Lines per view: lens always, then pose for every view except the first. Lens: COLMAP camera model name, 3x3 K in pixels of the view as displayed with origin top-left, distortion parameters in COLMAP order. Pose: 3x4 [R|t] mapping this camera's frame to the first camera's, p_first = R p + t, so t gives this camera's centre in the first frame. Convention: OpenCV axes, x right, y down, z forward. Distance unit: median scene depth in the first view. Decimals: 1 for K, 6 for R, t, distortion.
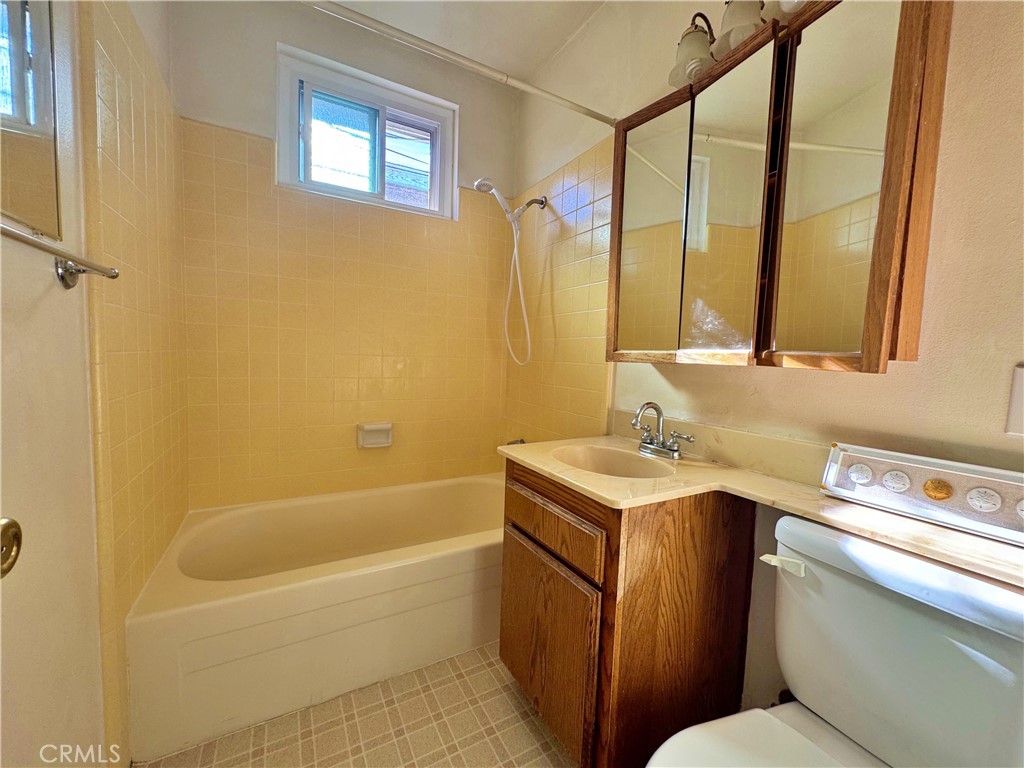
lens RADIAL K [[409.6, 0, 513.6], [0, 409.6, 385.7], [0, 0, 1]] dist [-0.003505, 0.000460]
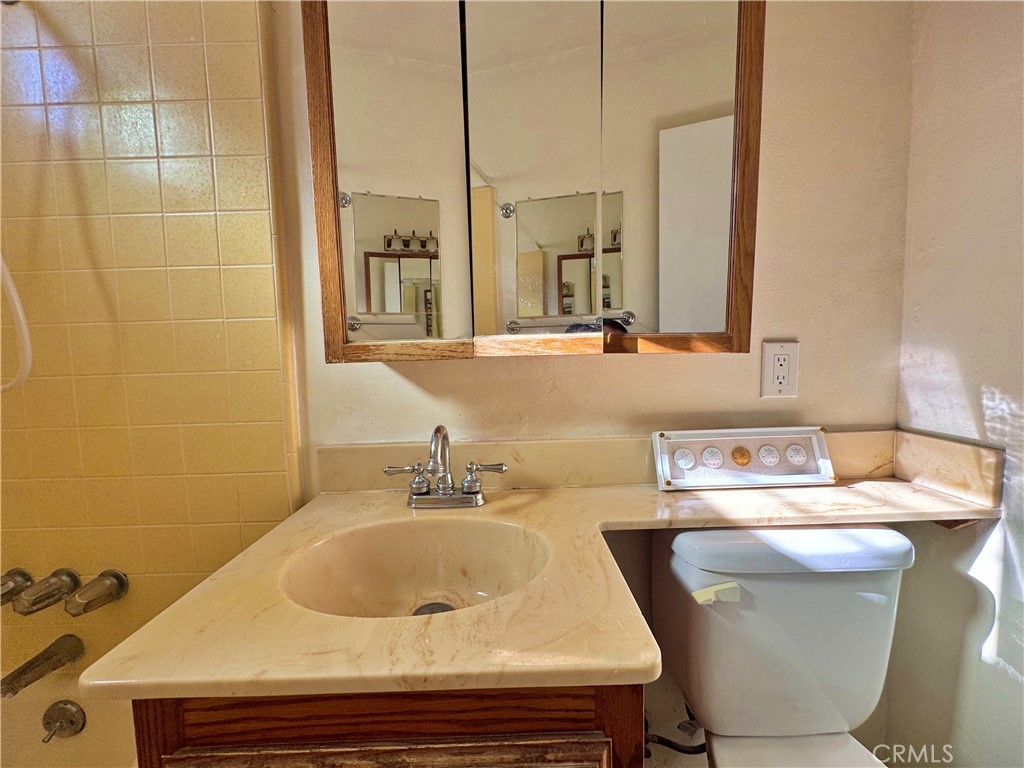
lens RADIAL K [[409.6, 0, 513.6], [0, 409.6, 385.7], [0, 0, 1]] dist [-0.003505, 0.000460]
pose [[0.483094, -0.107663, 0.868924, -0.156219], [0.106694, 0.992254, 0.063626, -0.055539], [-0.869043, 0.061971, 0.490839, 0.775139]]
